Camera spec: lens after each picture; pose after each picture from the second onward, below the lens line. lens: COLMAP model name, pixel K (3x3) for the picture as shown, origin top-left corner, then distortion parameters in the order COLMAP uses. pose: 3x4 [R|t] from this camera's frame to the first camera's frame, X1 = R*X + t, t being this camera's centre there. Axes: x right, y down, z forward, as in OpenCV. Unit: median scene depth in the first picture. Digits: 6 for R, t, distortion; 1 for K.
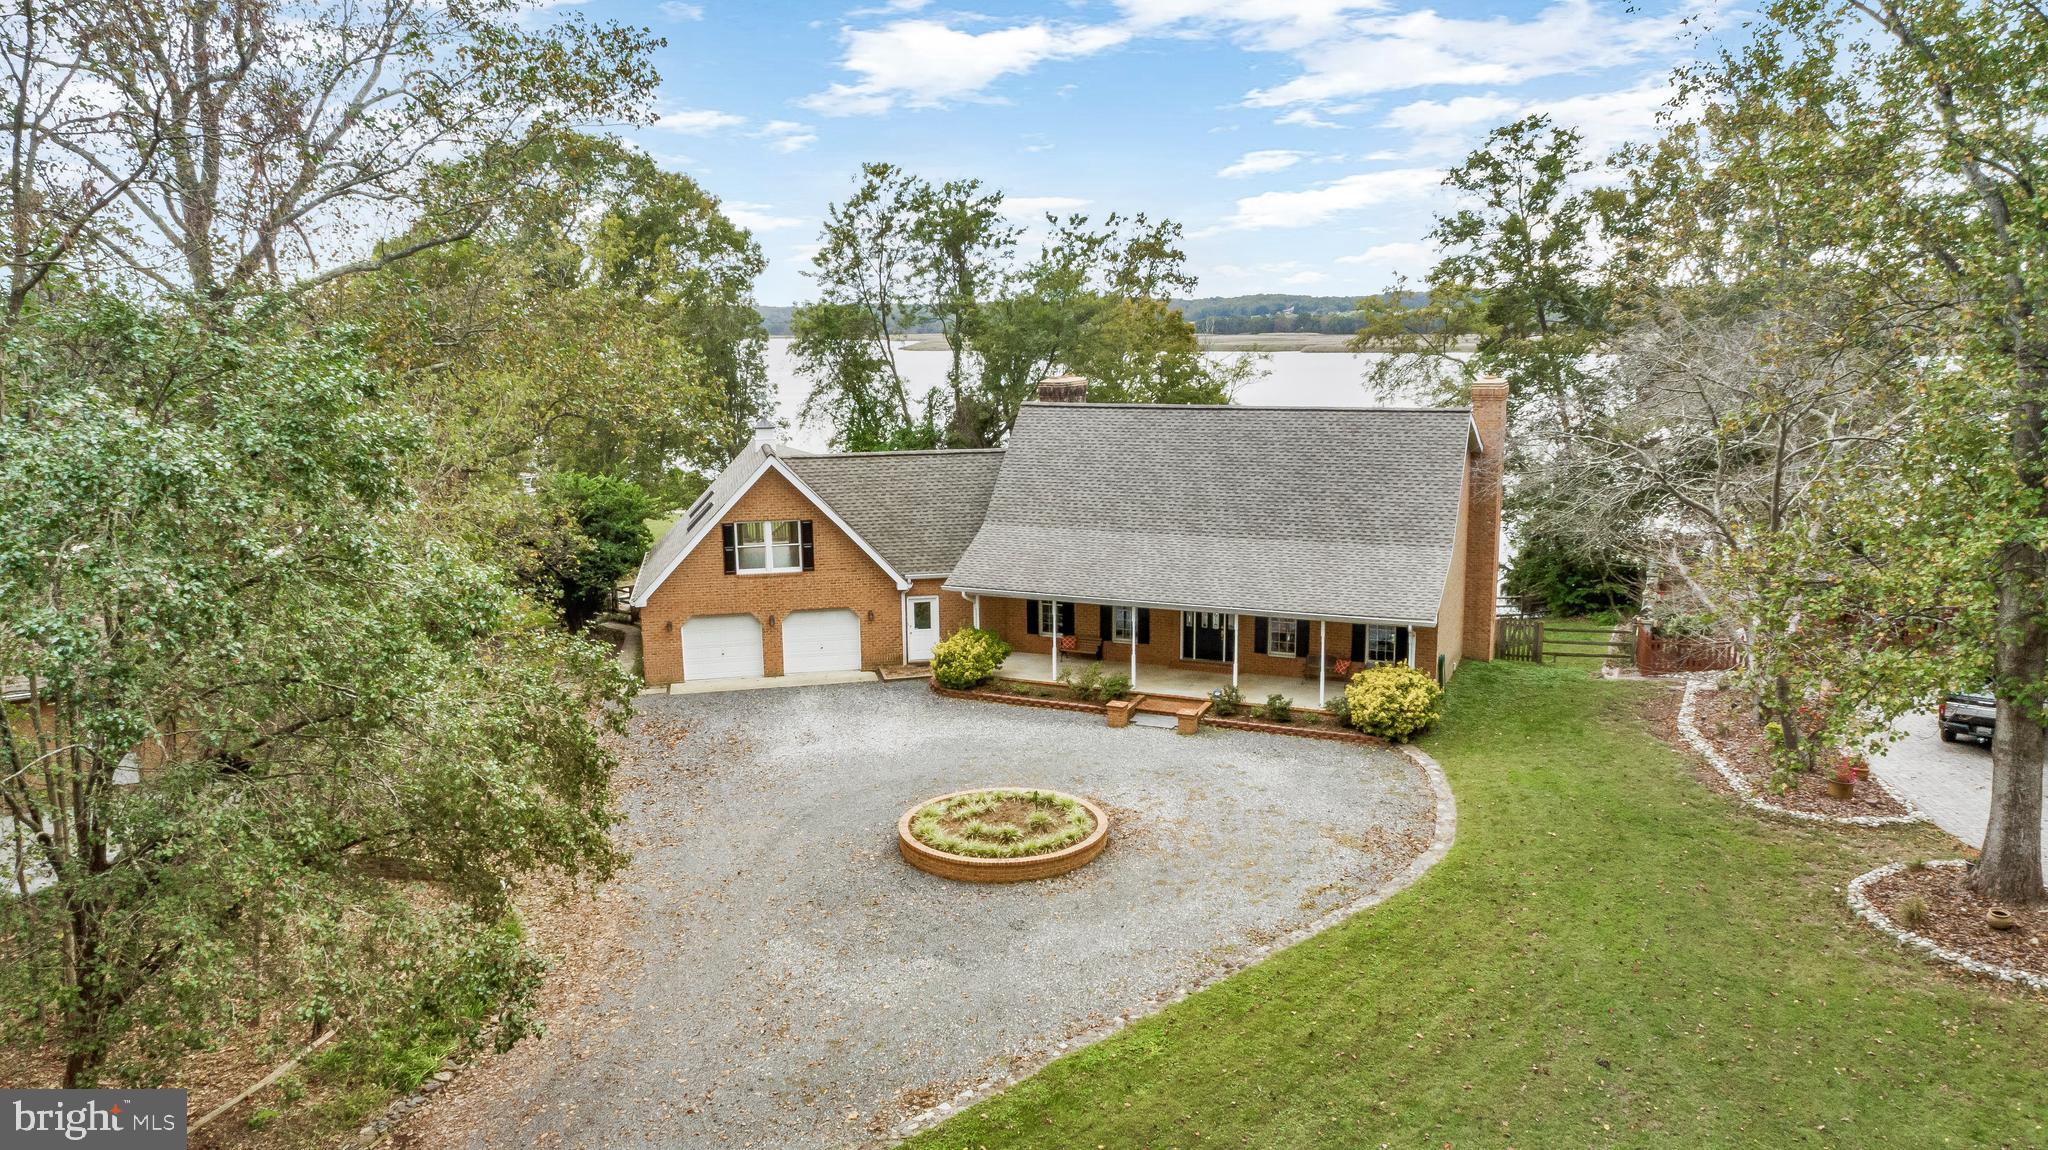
lens RADIAL K [[1398.6, 0, 1020.3], [0, 1398.6, 560.7], [0, 0, 1]] dist [-0.028477, 0.023532]
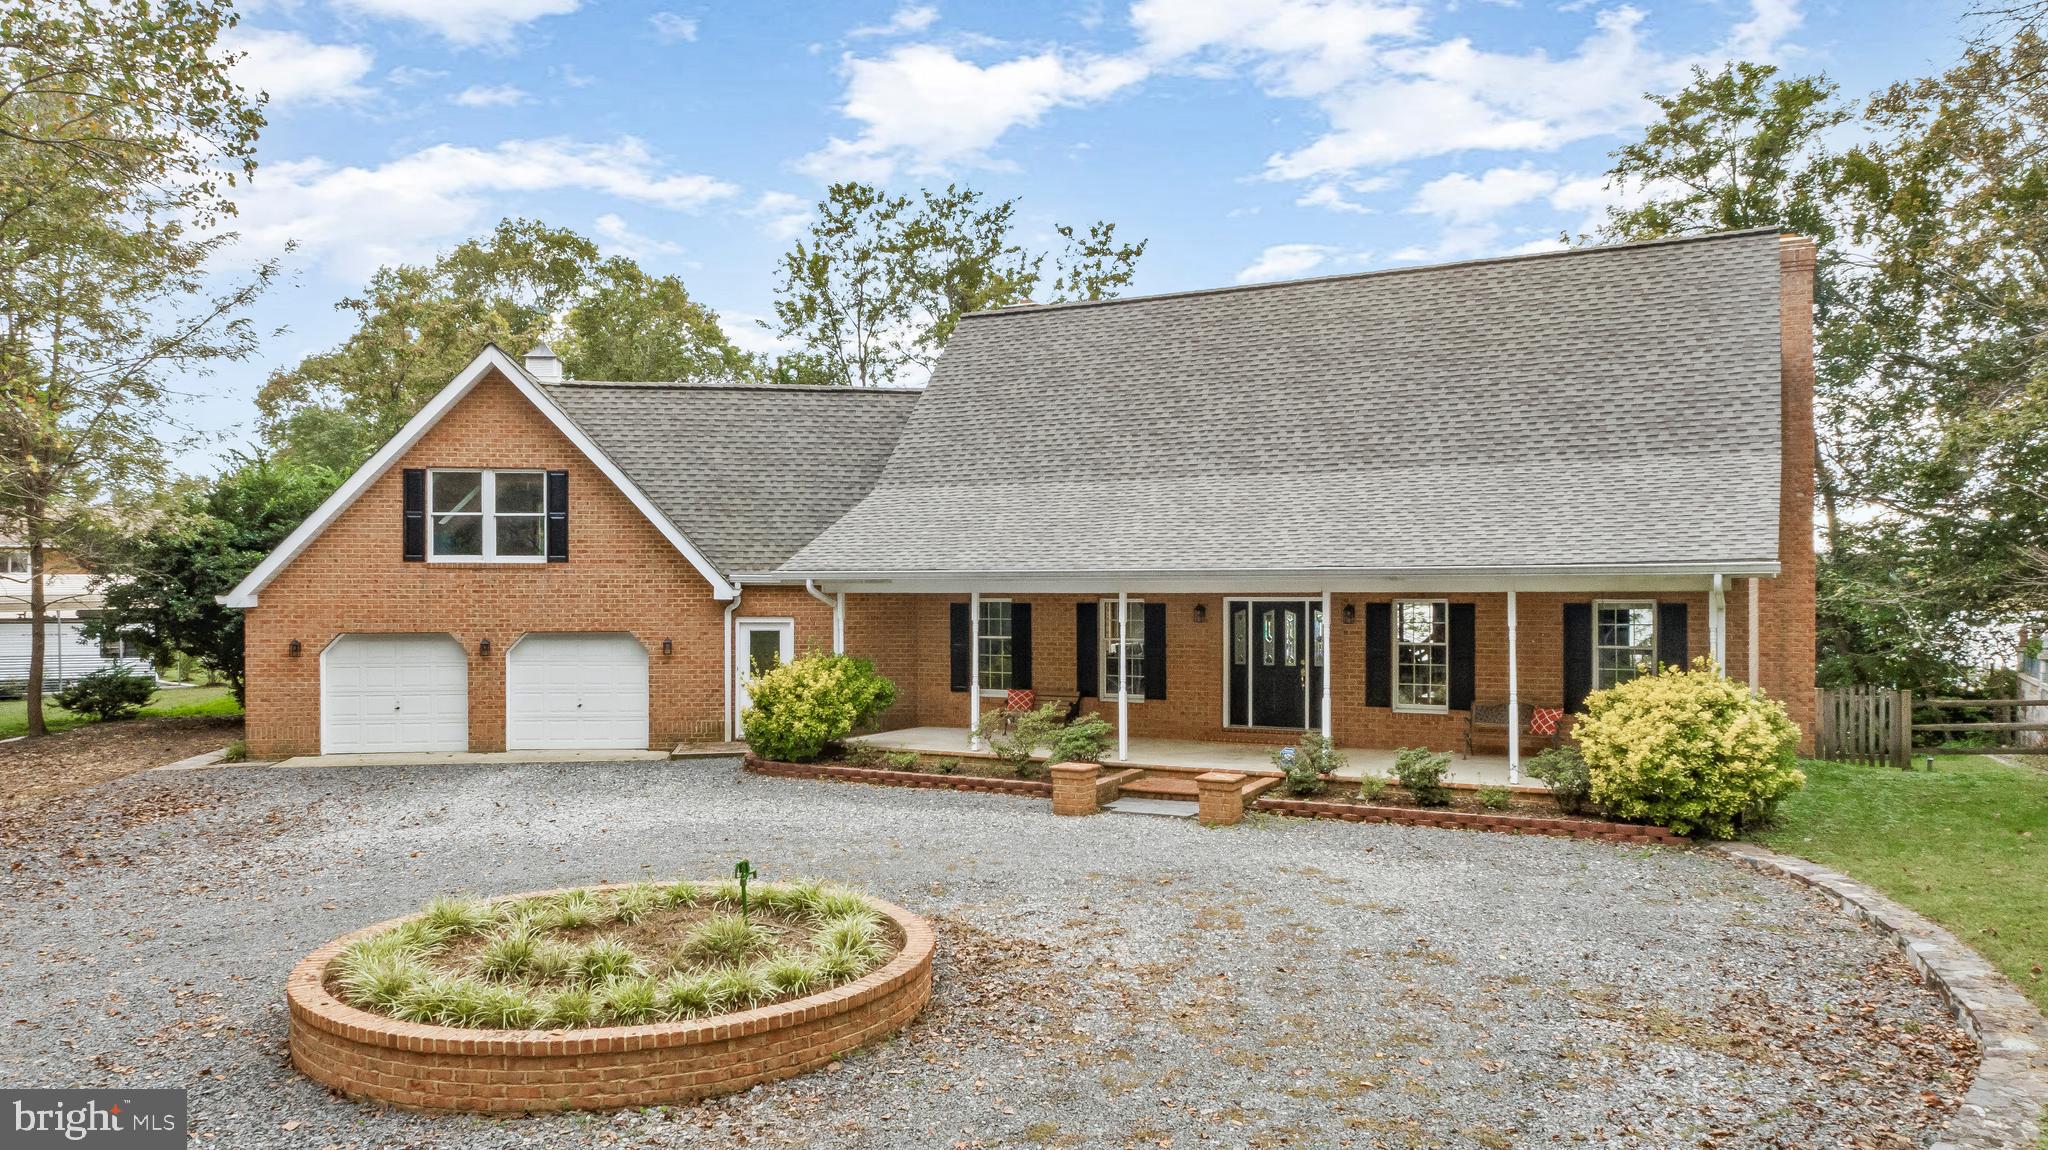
lens RADIAL K [[1398.6, 0, 1030.6], [0, 1398.6, 597.2], [0, 0, 1]] dist [-0.028477, 0.023532]
pose [[0.997513, 0.009898, -0.069786, 0.081609], [-0.021812, 0.984838, -0.172099, 0.119813], [0.067025, 0.173193, 0.982605, 0.490015]]
